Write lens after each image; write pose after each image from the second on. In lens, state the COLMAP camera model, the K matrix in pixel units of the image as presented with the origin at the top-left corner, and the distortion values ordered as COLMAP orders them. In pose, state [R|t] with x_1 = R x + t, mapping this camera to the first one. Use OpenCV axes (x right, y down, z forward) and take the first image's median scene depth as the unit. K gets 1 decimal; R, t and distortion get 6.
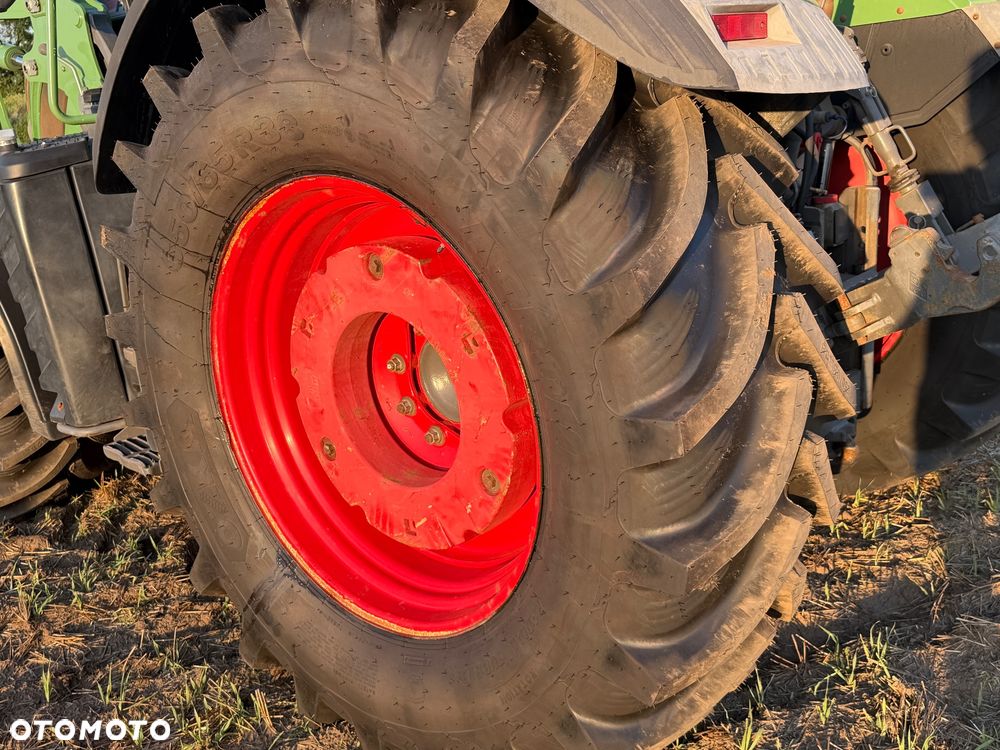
lens RADIAL K [[1056.1, 0, 496.0], [0, 1056.1, 394.9], [0, 0, 1]] dist [0.076218, 0.000000]
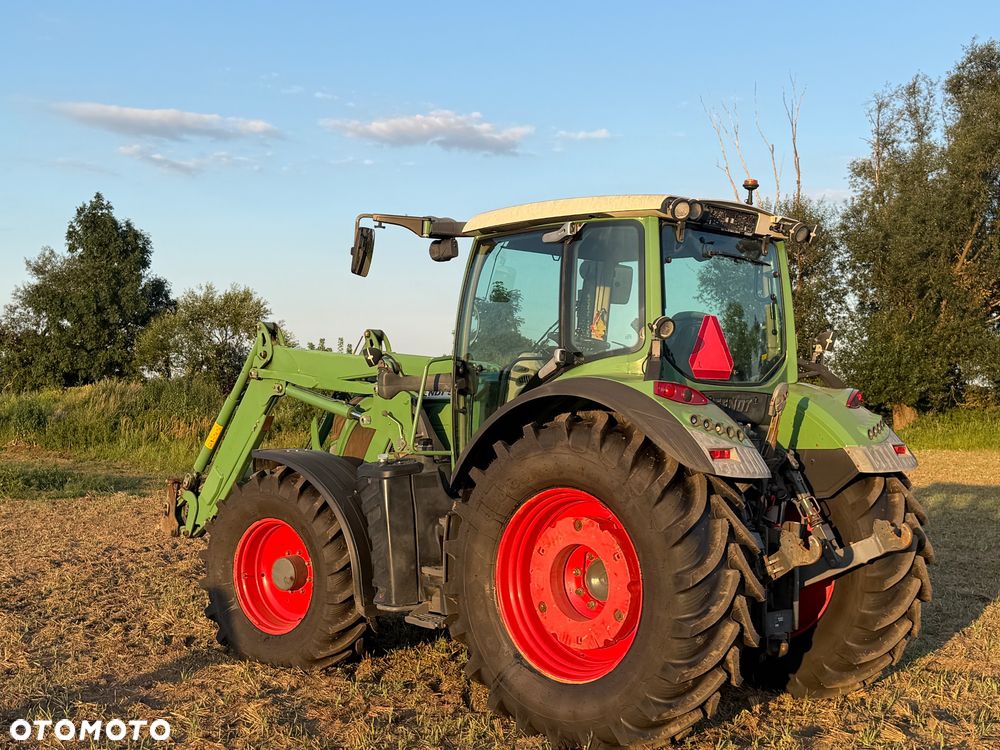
lens RADIAL K [[1336.2, 0, 504.5], [0, 1336.2, 379.9], [0, 0, 1]] dist [0.127952, 0.000000]
pose [[0.994160, 0.099400, -0.042030, -0.198019], [-0.107535, 0.945278, -0.308034, 0.570978], [0.009111, 0.310755, 0.950446, -2.208026]]
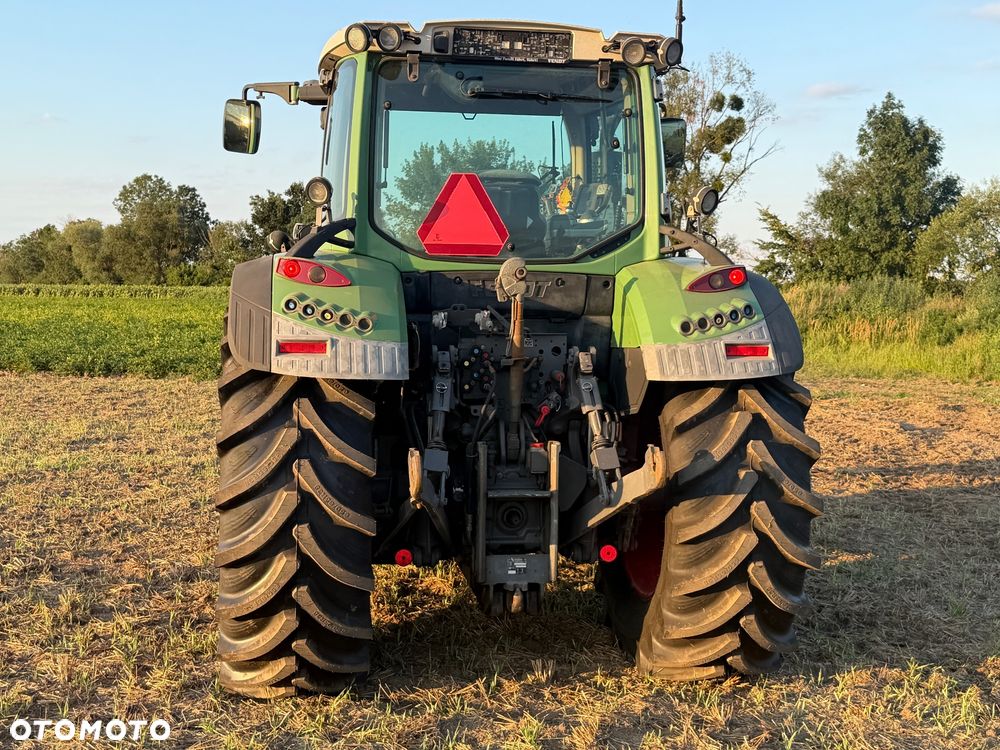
lens RADIAL K [[1336.2, 0, 509.6], [0, 1336.2, 383.9], [0, 0, 1]] dist [0.127952, 0.000000]
pose [[0.773378, 0.133873, -0.619649, 2.012245], [-0.260108, 0.958394, -0.117581, -0.020853], [0.578126, 0.252110, 0.776022, -0.874504]]
